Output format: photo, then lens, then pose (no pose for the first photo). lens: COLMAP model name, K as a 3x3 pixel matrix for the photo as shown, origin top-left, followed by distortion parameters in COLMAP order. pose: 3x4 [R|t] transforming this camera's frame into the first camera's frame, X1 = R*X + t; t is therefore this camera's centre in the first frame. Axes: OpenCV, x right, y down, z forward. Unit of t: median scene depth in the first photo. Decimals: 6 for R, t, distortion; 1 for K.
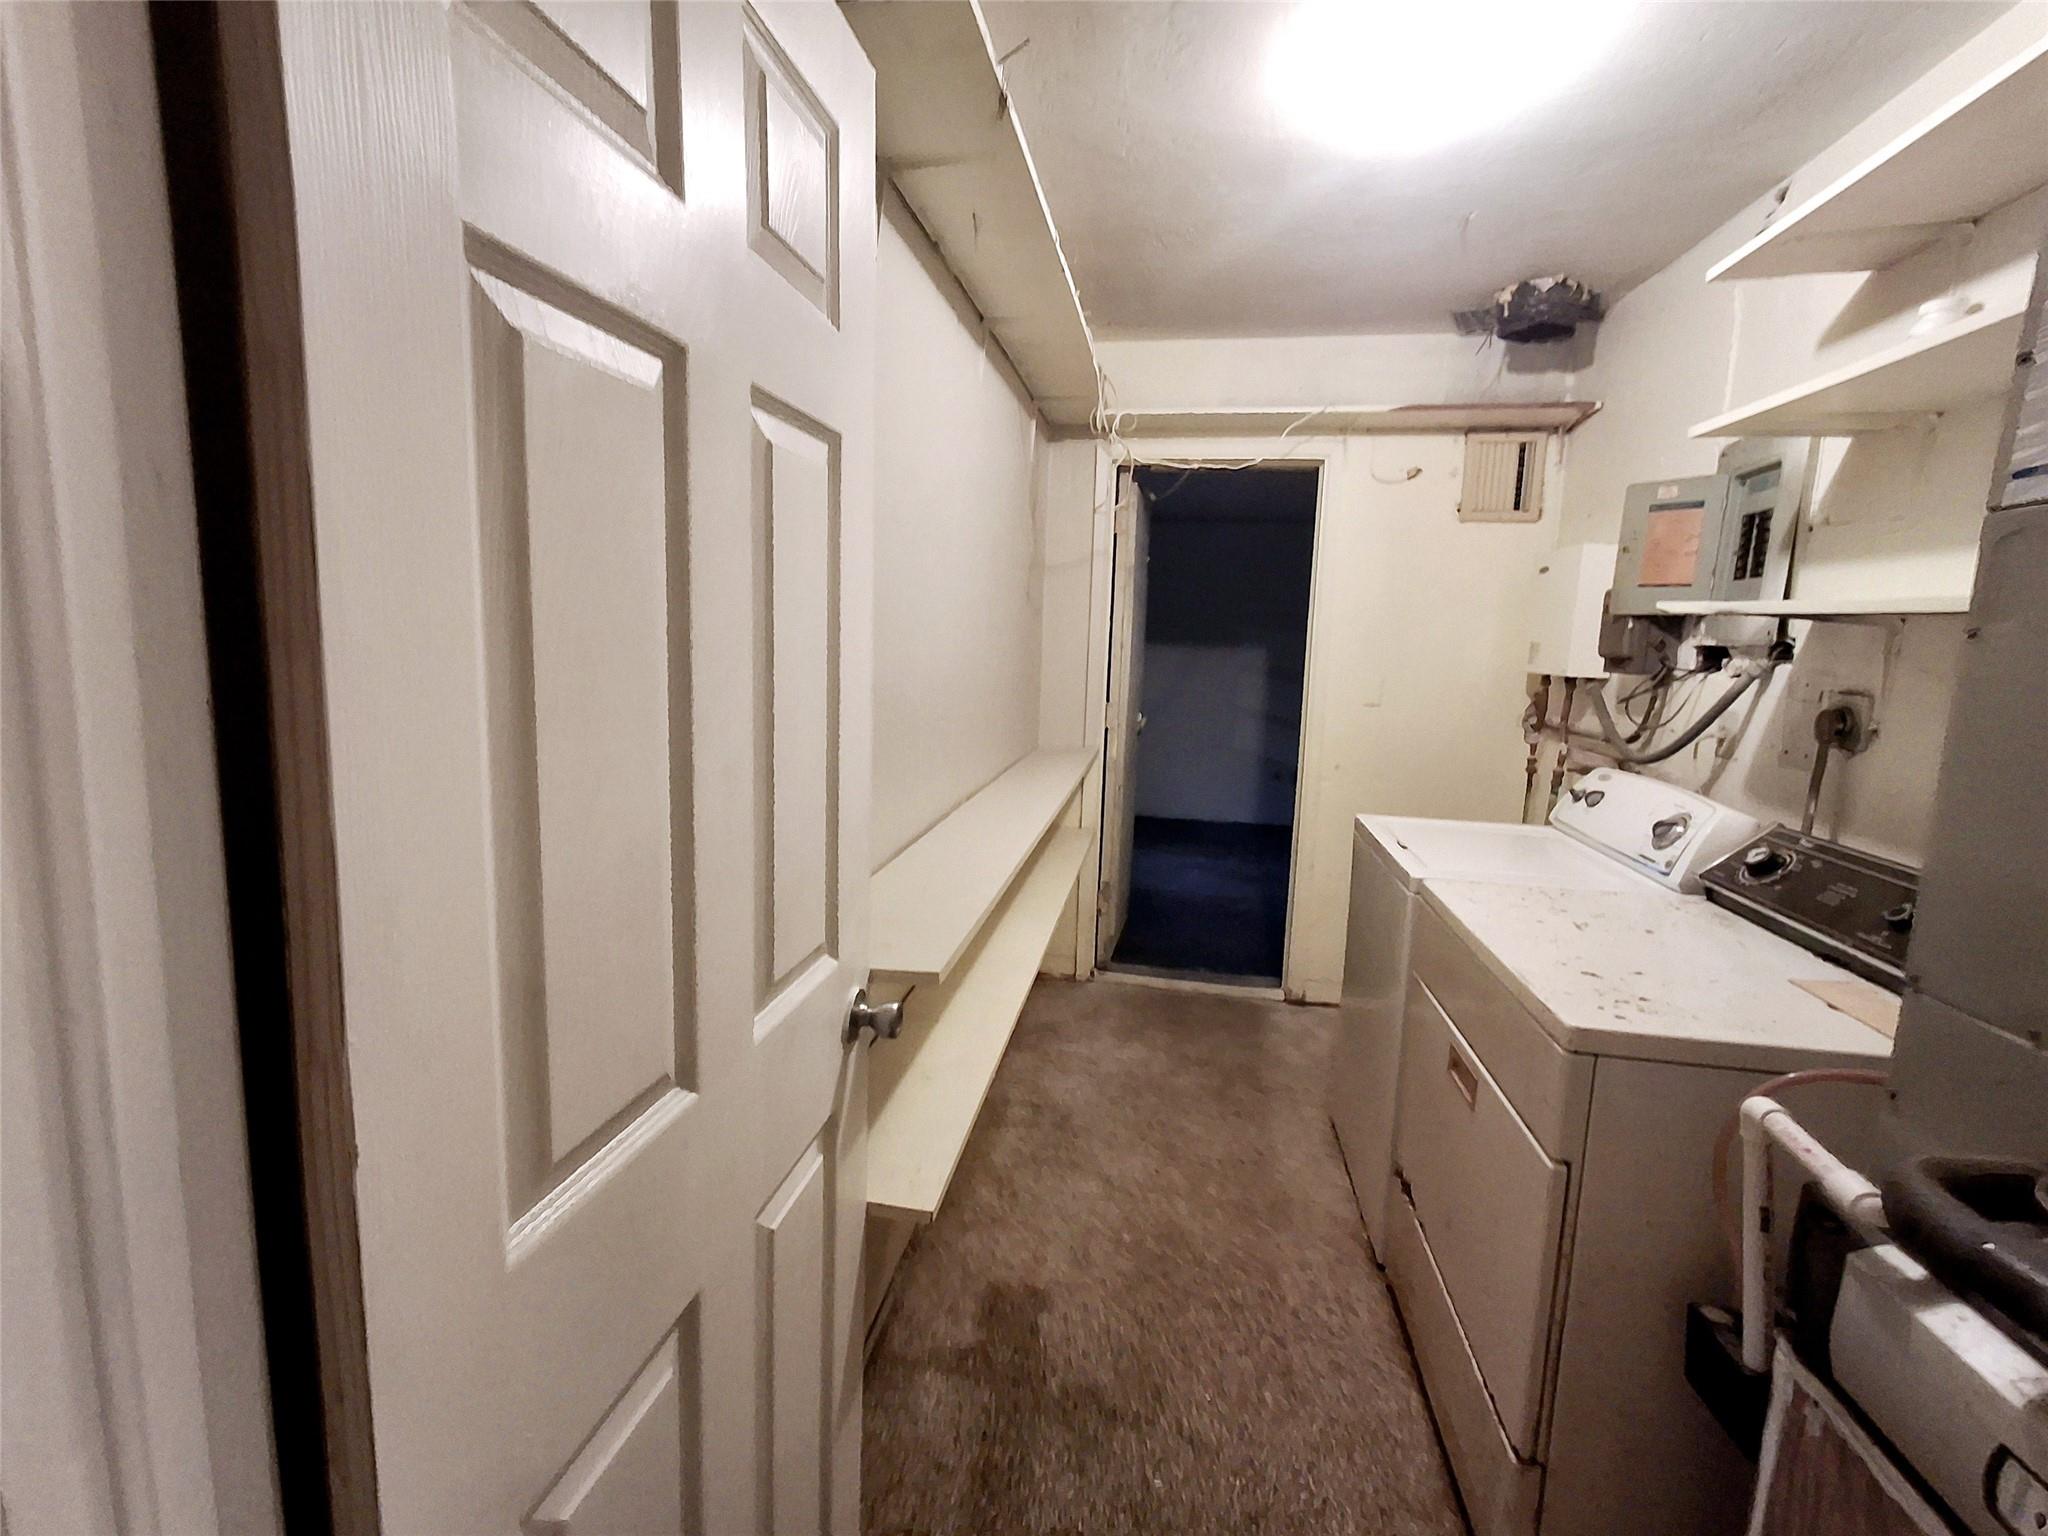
lens RADIAL K [[926.6, 0, 1011.3], [0, 926.6, 752.6], [0, 0, 1]] dist [0.002622, -0.000841]
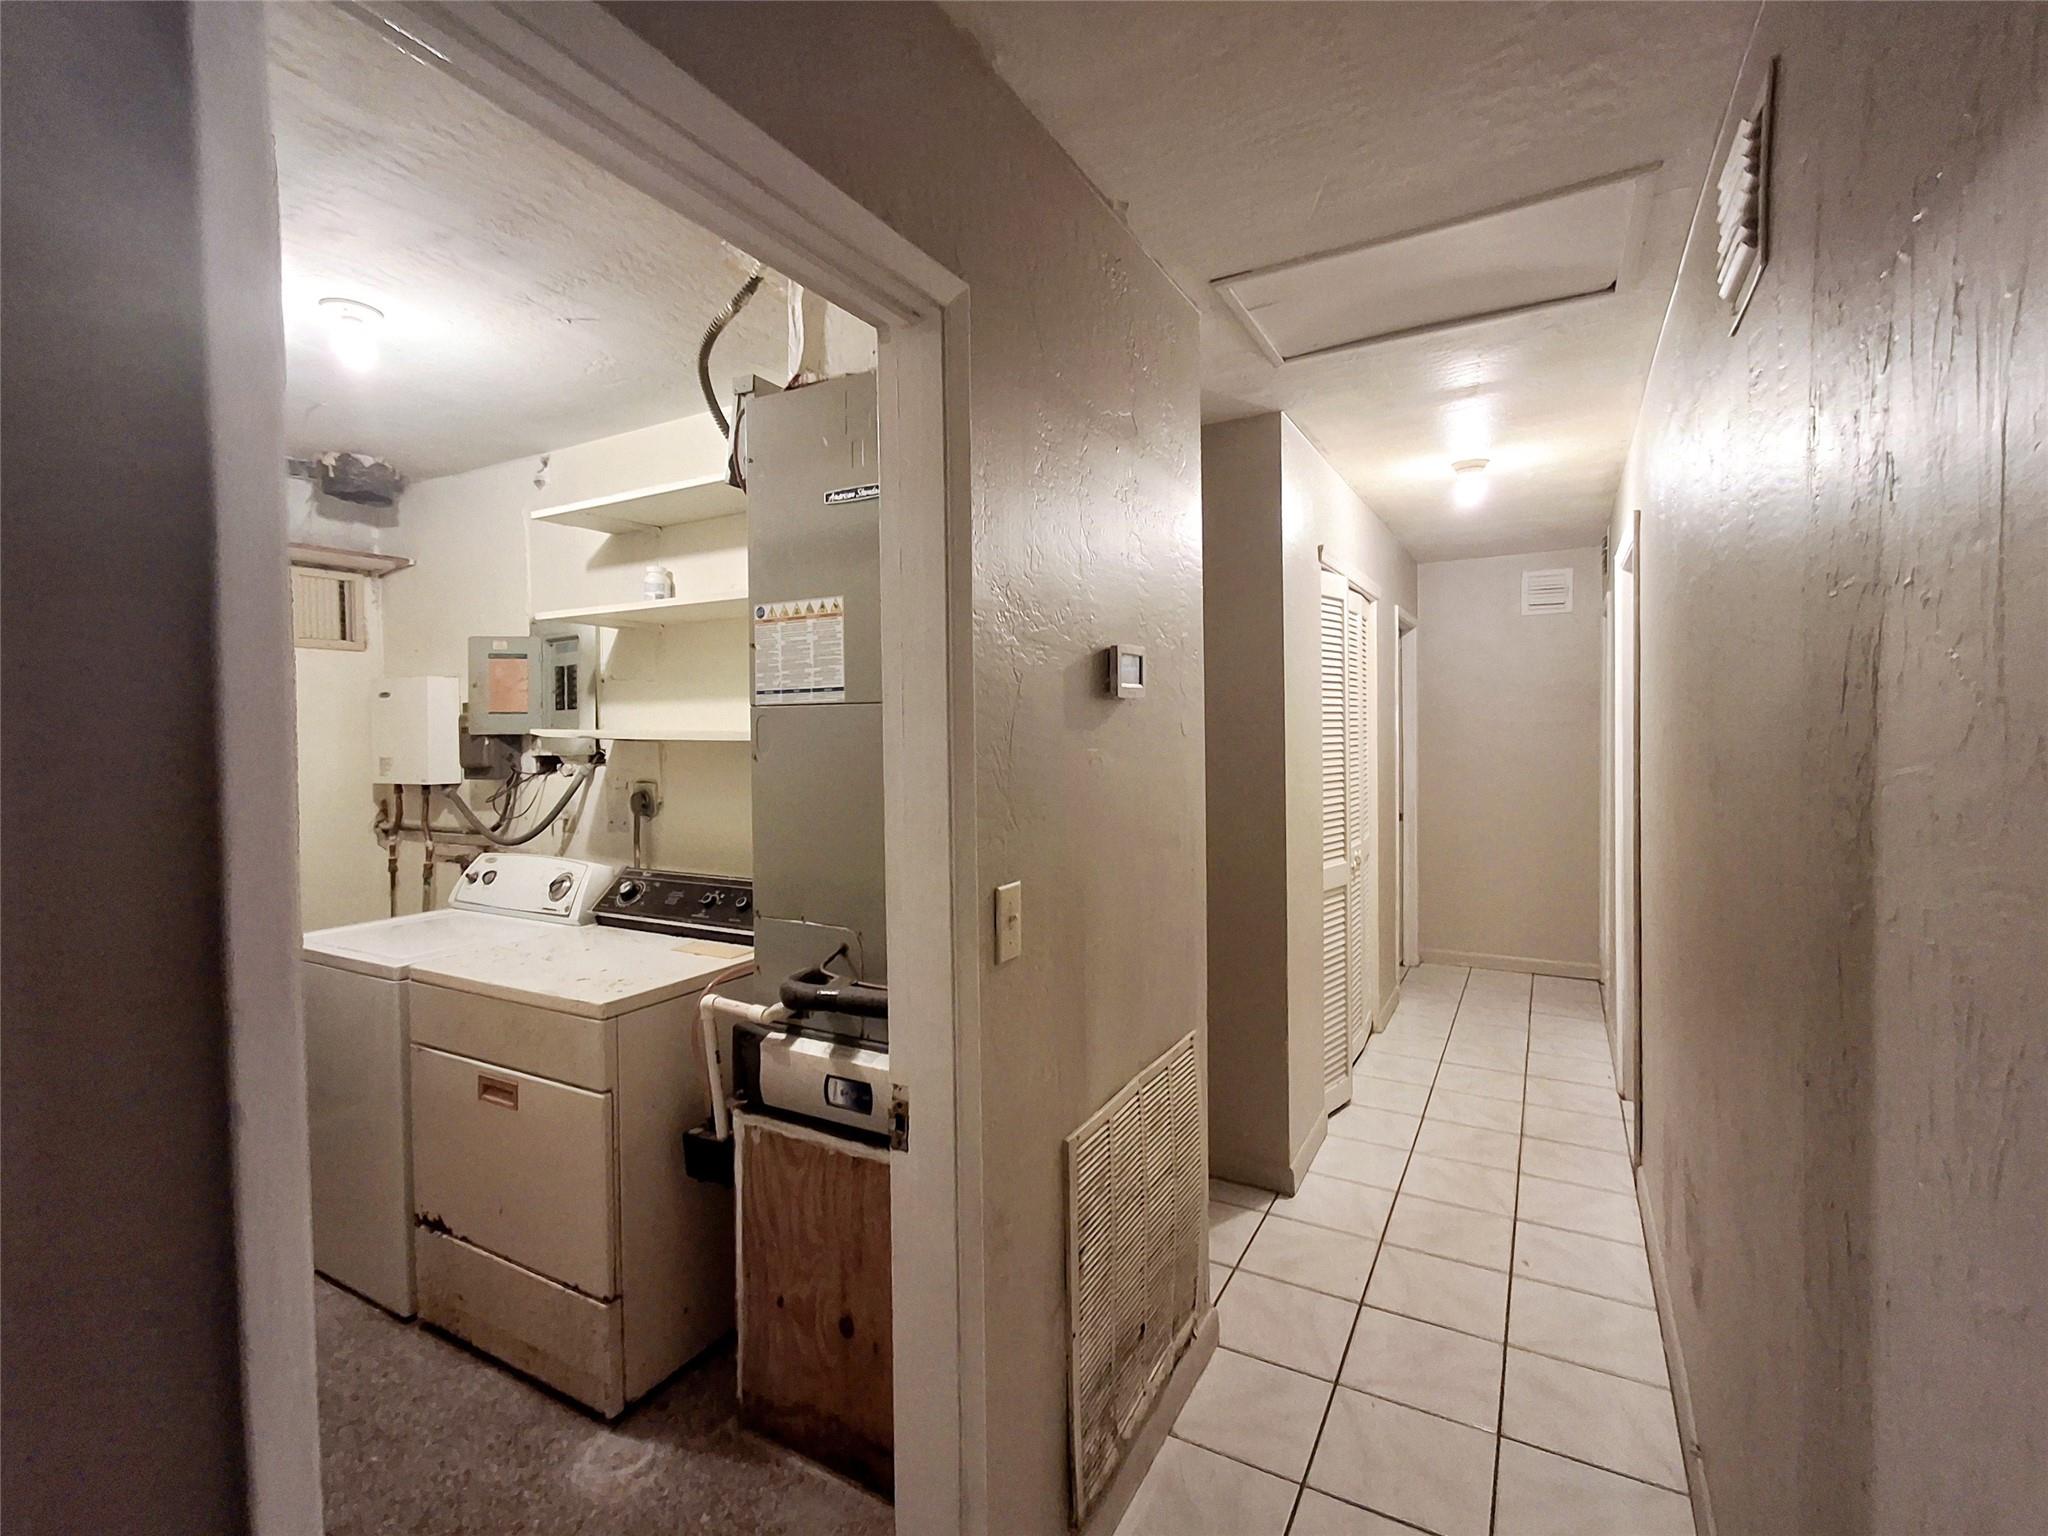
lens RADIAL K [[926.6, 0, 1011.3], [0, 926.6, 752.6], [0, 0, 1]] dist [0.002622, -0.000841]
pose [[0.332964, -0.055433, 0.941309, -0.356674], [0.149033, 0.988817, 0.005514, -0.022174], [-0.931088, 0.138450, 0.337502, -0.146881]]
